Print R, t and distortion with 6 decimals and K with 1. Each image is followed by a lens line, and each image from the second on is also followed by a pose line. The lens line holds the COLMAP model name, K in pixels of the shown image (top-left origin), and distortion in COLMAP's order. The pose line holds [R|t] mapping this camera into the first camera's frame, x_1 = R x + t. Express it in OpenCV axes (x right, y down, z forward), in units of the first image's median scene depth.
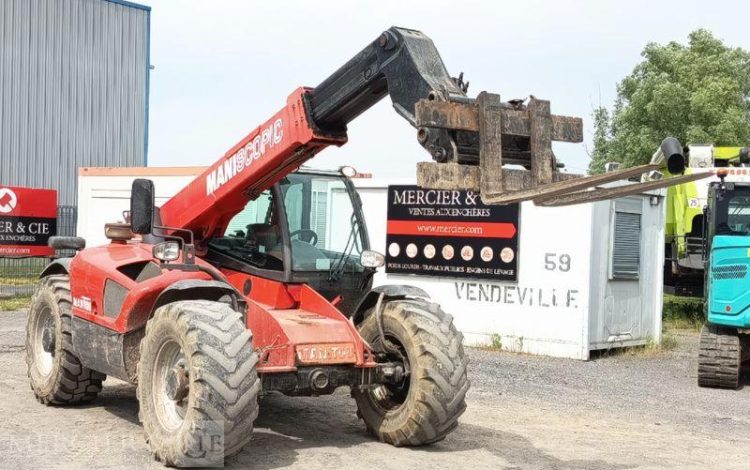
lens RADIAL K [[1000.6, 0, 282.0], [0, 1000.6, 217.4], [0, 0, 1]] dist [-0.011372, 0.000000]
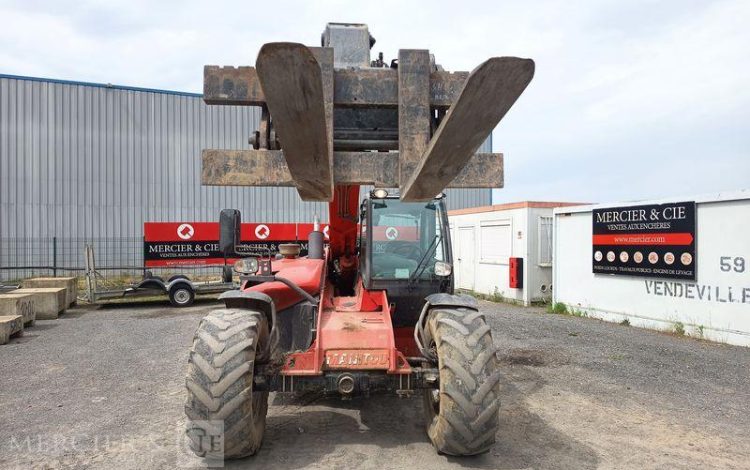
lens RADIAL K [[484.3, 0, 365.6], [0, 484.3, 238.7], [0, 0, 1]] dist [0.042695, -0.034431]
pose [[0.884978, -0.037213, -0.464143, 0.158910], [0.035210, 0.999296, -0.012984, 0.006810], [0.464299, -0.004852, 0.885665, 0.285689]]
